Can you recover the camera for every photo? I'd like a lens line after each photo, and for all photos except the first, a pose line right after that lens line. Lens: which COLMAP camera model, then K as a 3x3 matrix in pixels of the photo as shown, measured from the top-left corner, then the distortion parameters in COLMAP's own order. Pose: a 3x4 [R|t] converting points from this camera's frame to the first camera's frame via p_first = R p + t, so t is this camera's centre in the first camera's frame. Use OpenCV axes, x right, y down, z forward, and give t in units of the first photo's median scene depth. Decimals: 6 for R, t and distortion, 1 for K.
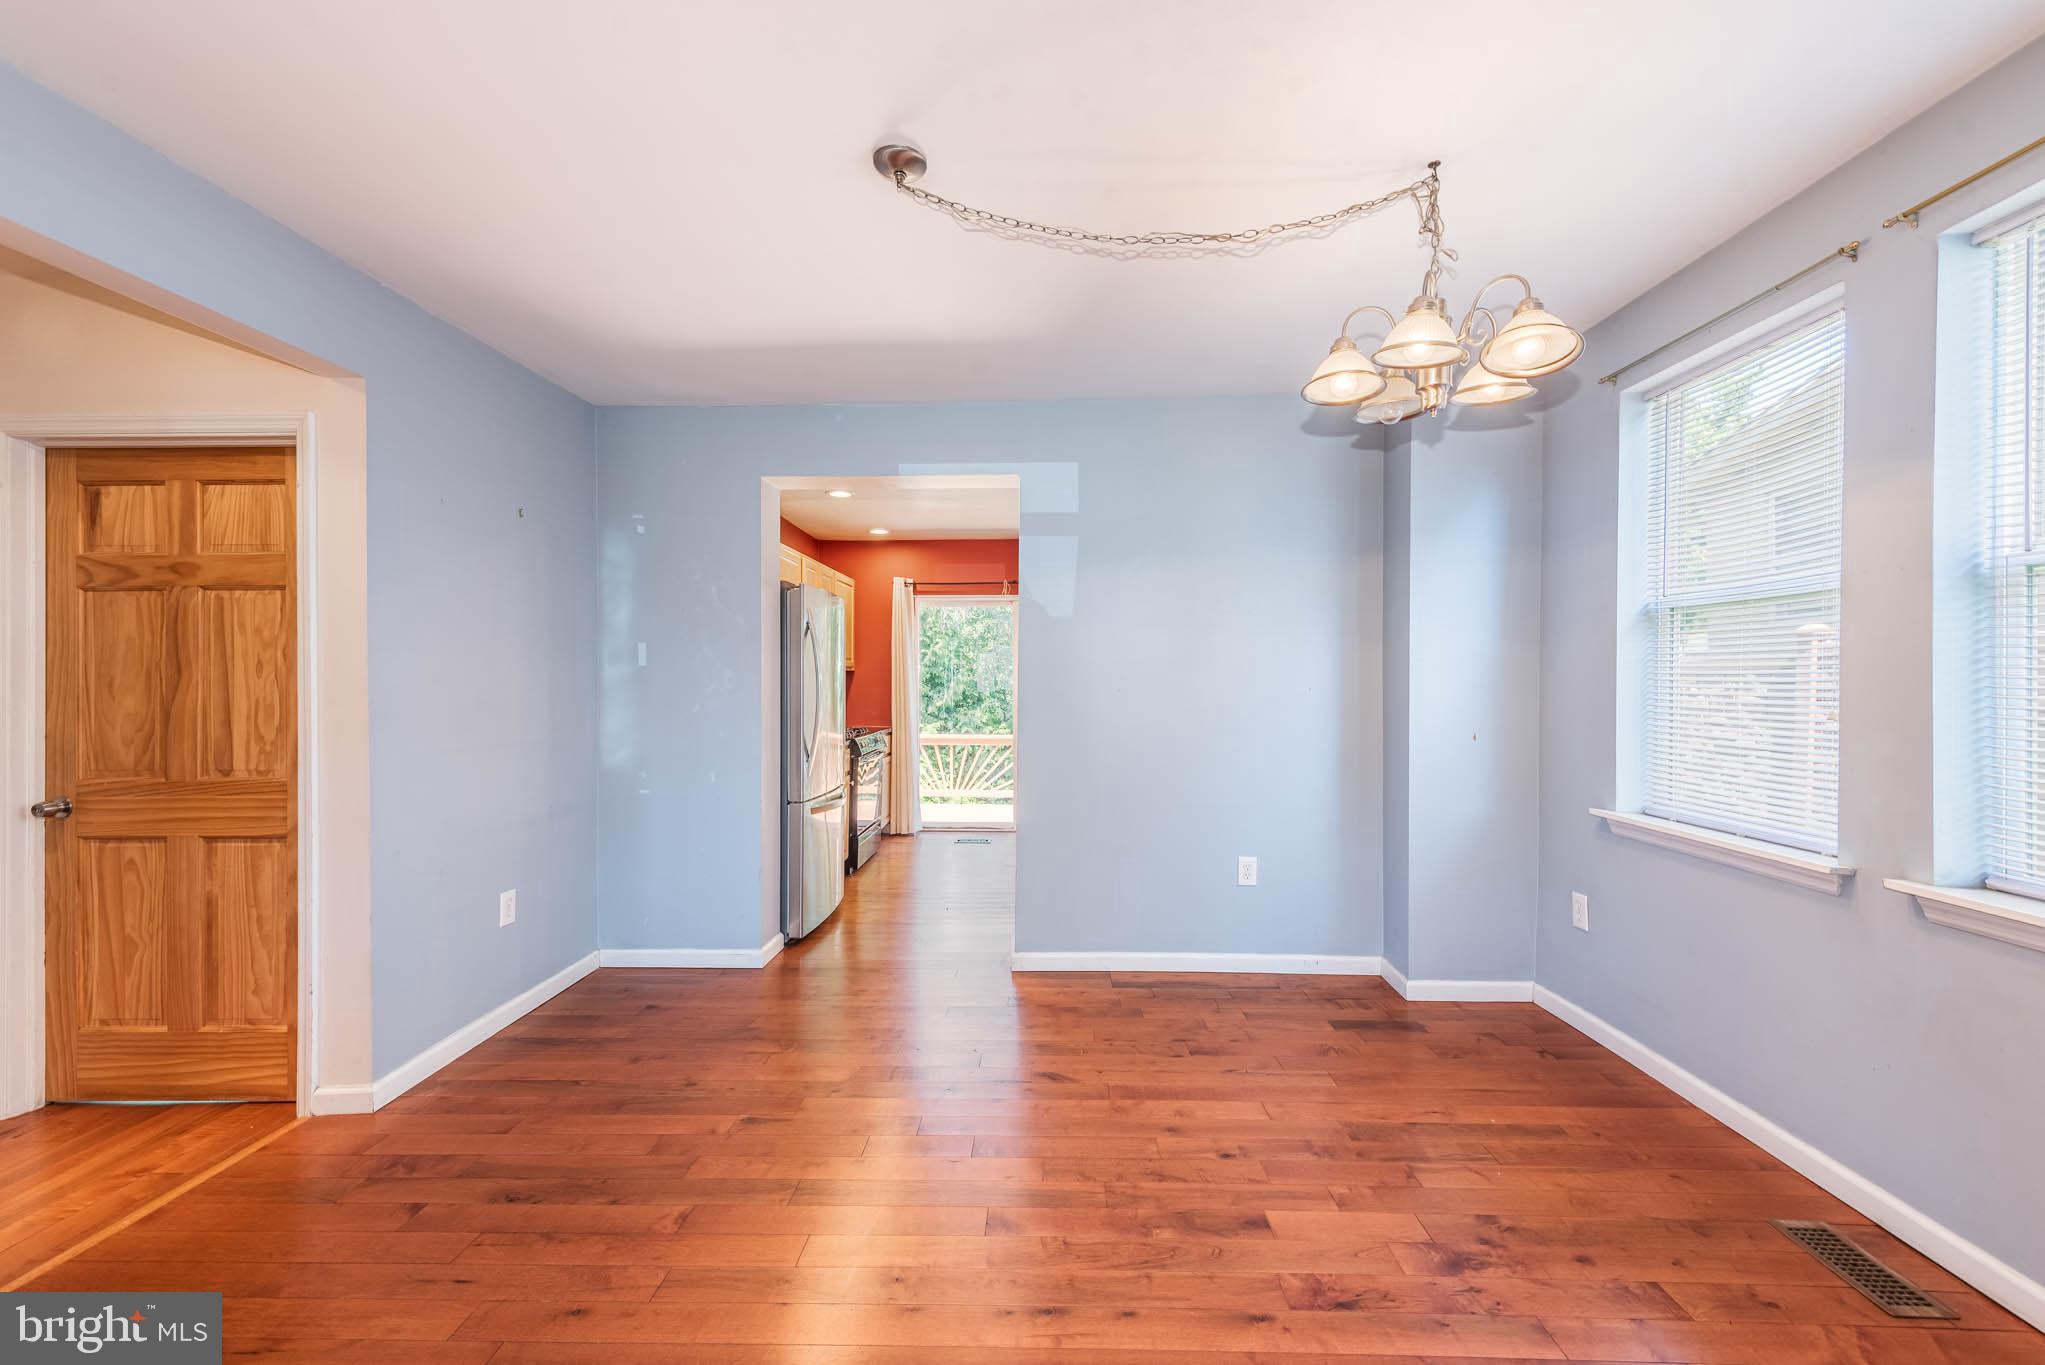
lens RADIAL K [[813.3, 0, 1014.5], [0, 813.3, 693.3], [0, 0, 1]] dist [0.004974, -0.000220]
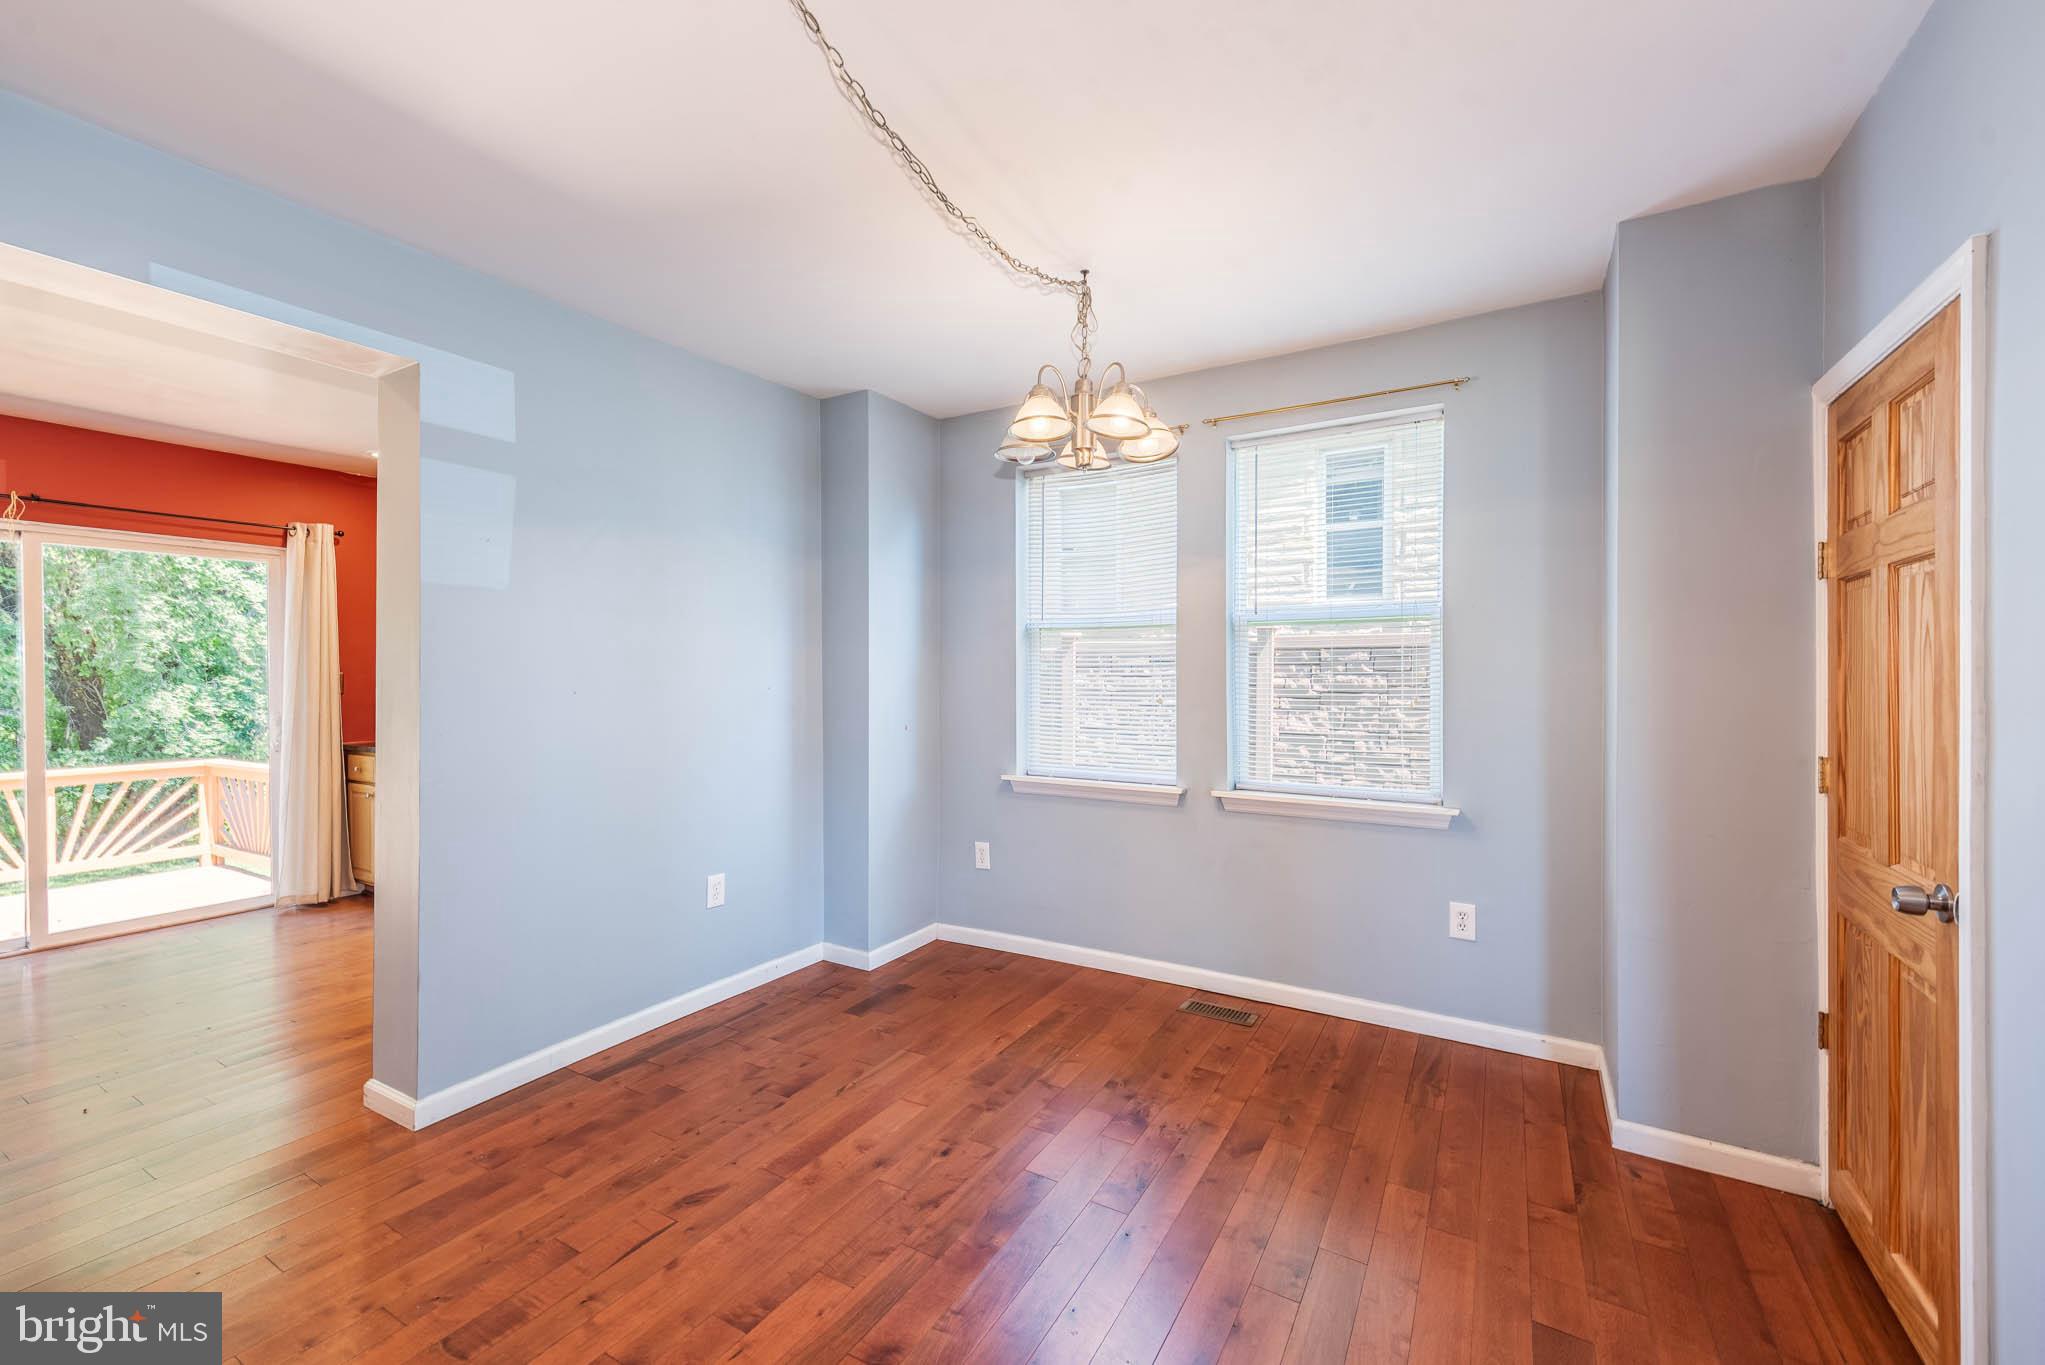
lens RADIAL K [[842.1, 0, 1014.3], [0, 842.1, 683.0], [0, 0, 1]] dist [0.017864, -0.000078]
pose [[0.462200, -0.008801, 0.886732, -0.550384], [0.014583, 0.999891, 0.002322, -0.012036], [-0.886656, 0.011858, 0.462278, 0.383359]]
